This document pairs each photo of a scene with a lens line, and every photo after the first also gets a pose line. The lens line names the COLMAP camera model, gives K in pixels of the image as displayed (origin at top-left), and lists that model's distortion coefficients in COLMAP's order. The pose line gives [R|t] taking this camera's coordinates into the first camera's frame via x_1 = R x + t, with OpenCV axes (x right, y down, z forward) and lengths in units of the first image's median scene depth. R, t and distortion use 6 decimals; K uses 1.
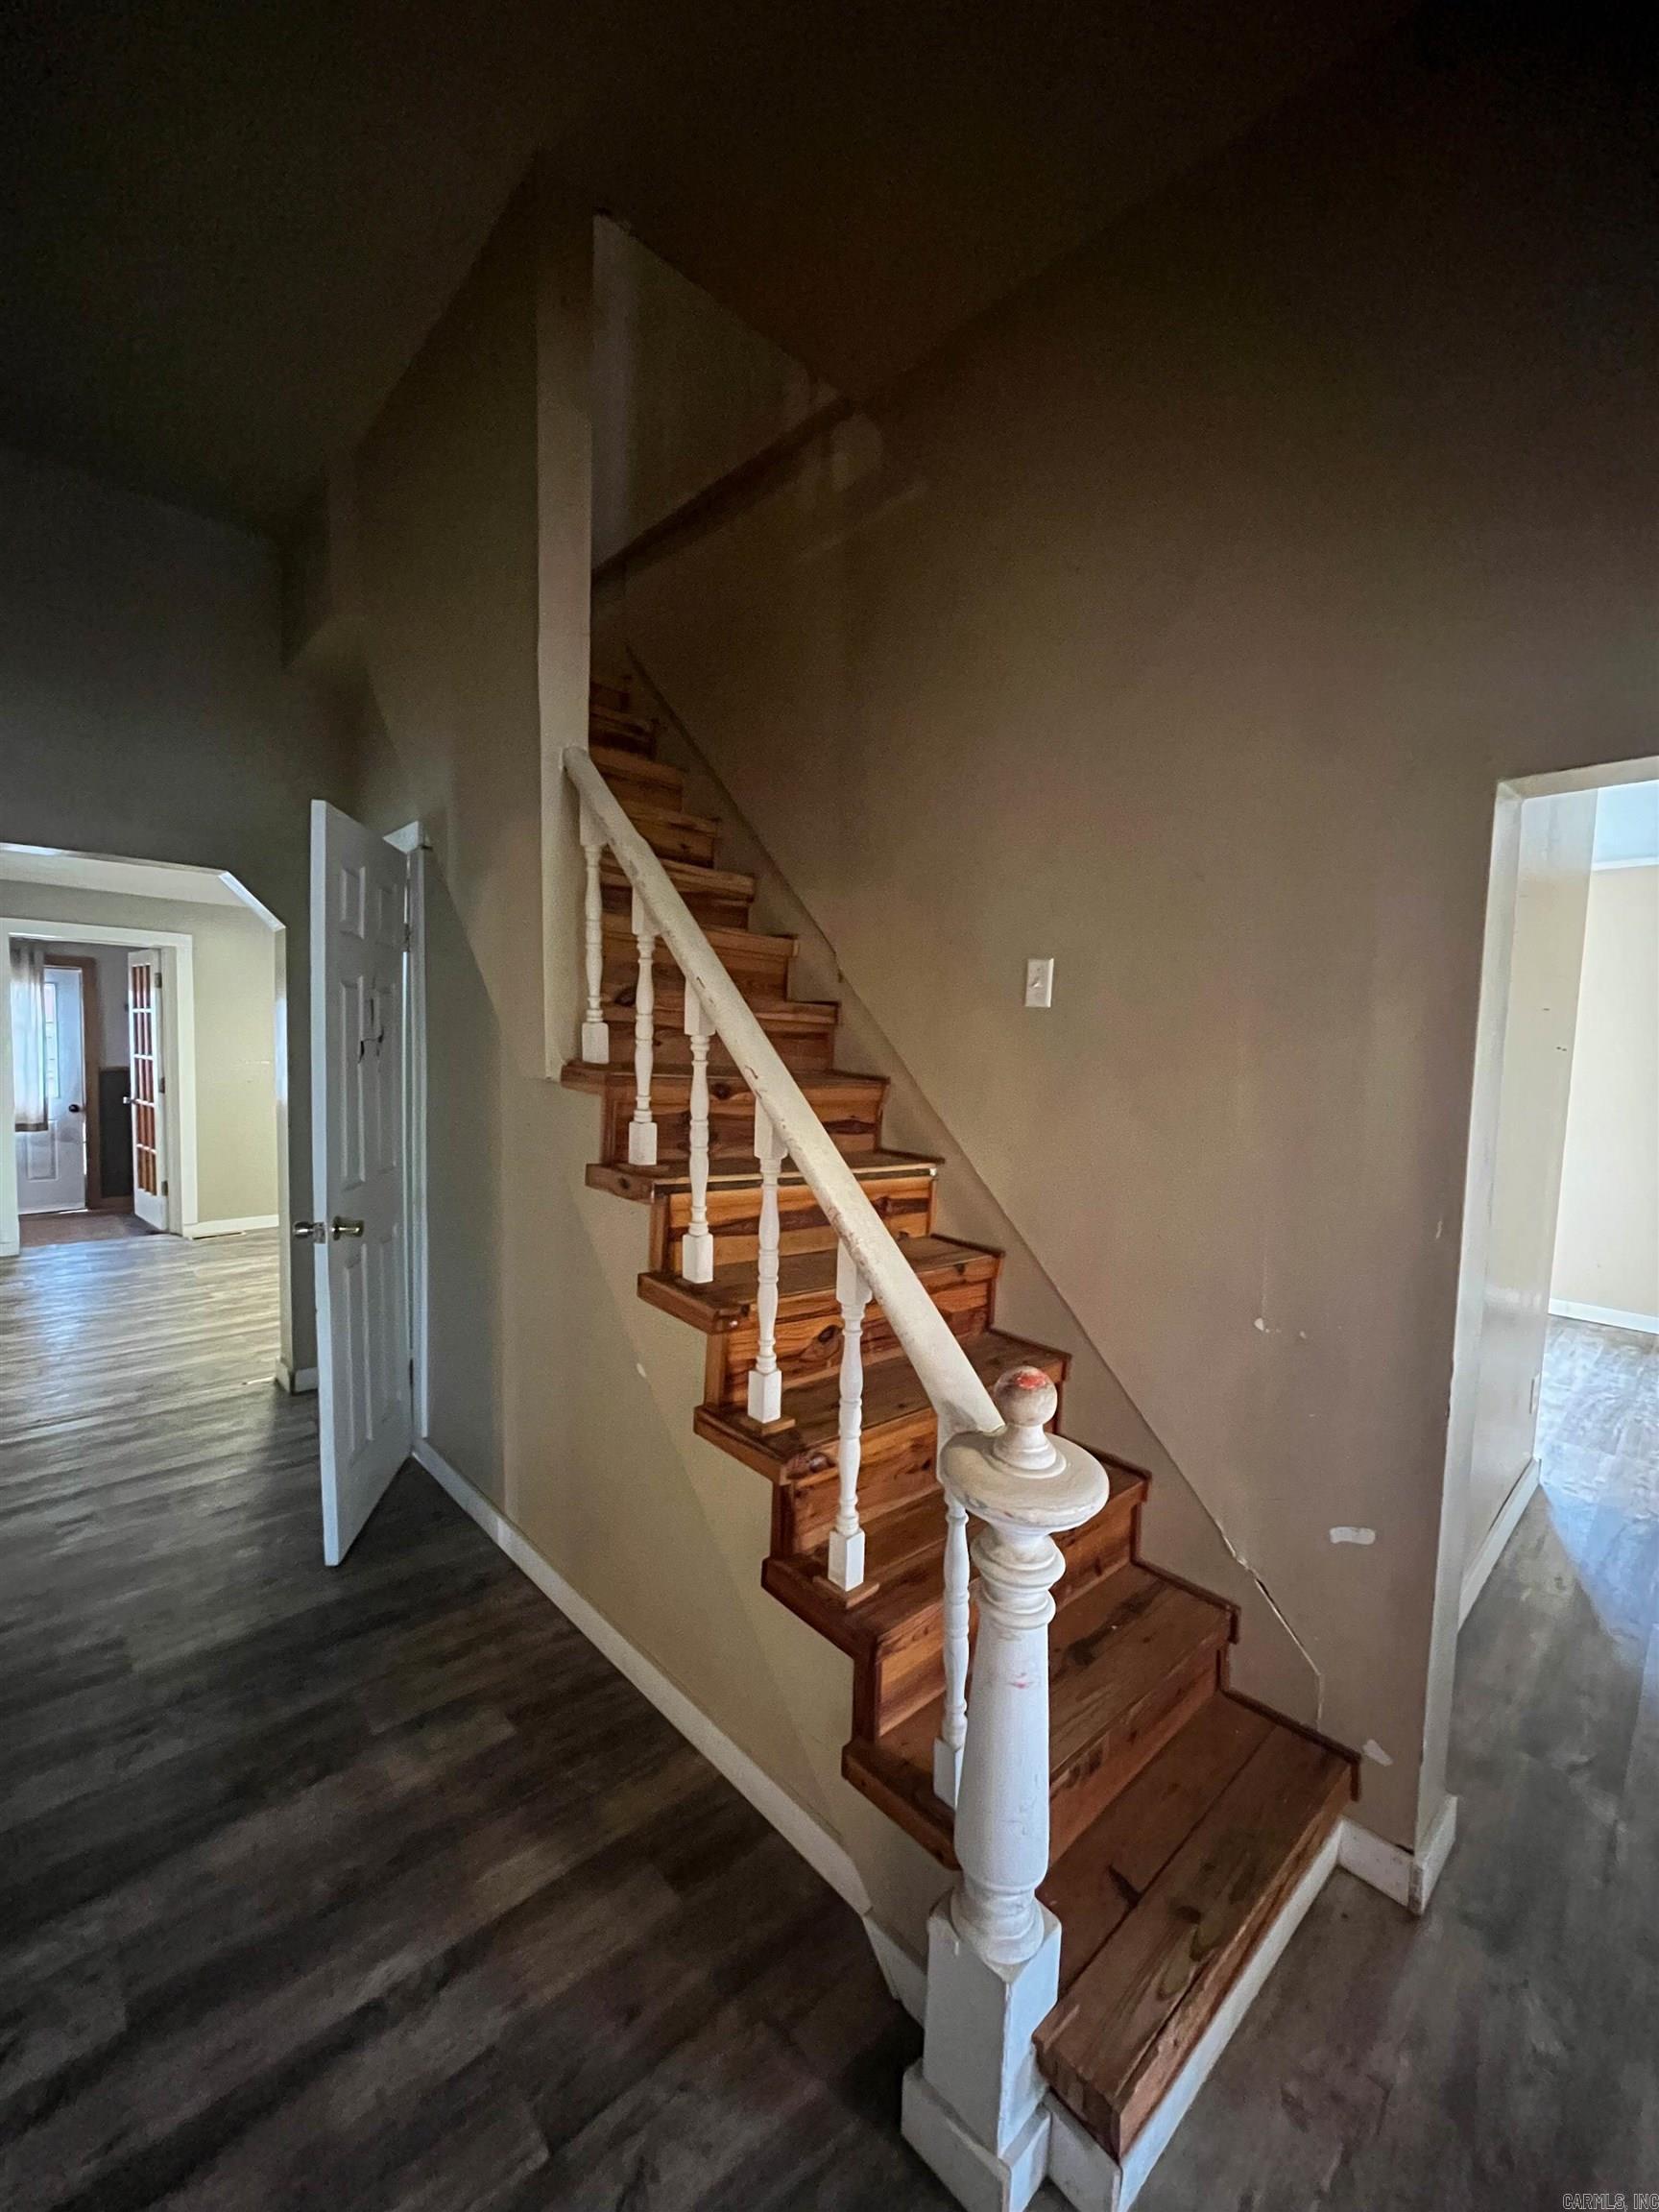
lens RADIAL K [[891.3, 0, 835.8], [0, 891.3, 1106.5], [0, 0, 1]] dist [-0.000742, 0.000289]
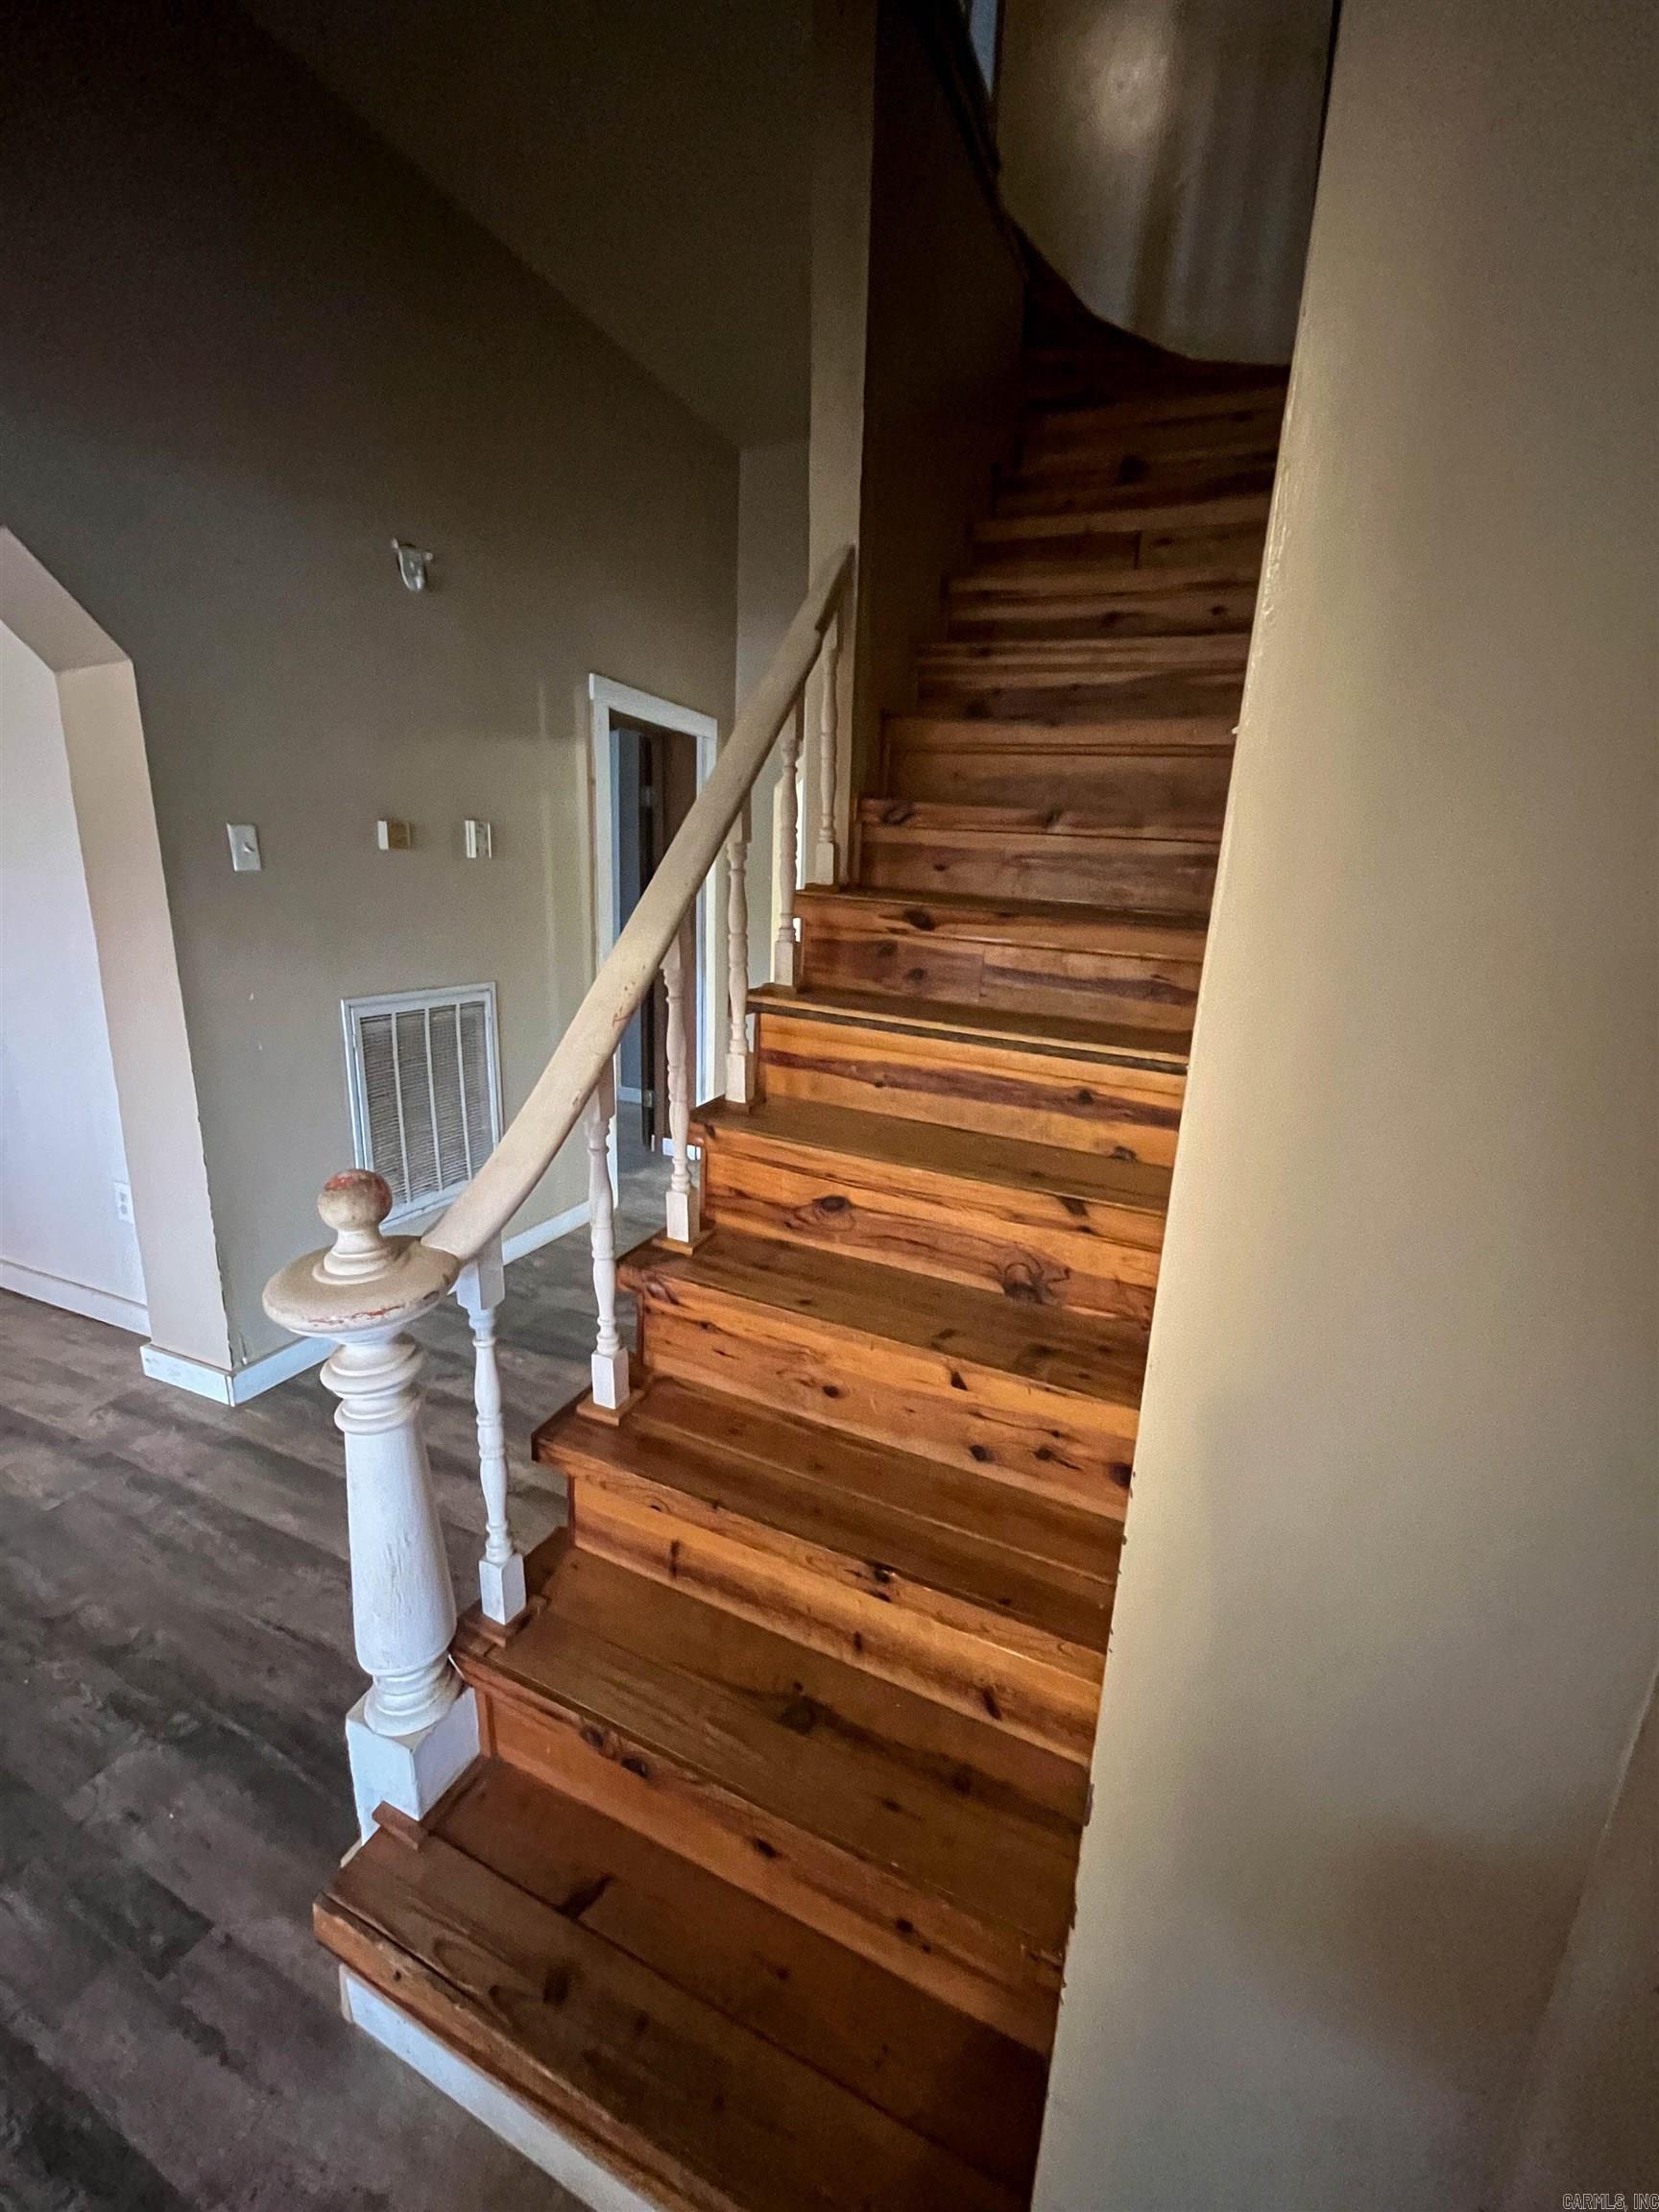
lens RADIAL K [[891.3, 0, 826.7], [0, 891.3, 1103.2], [0, 0, 1]] dist [-0.000742, 0.000289]
pose [[0.384893, 0.207642, -0.899301, 1.018253], [-0.089300, 0.978172, 0.187633, 0.003902], [0.918631, 0.008089, 0.395033, 0.909619]]
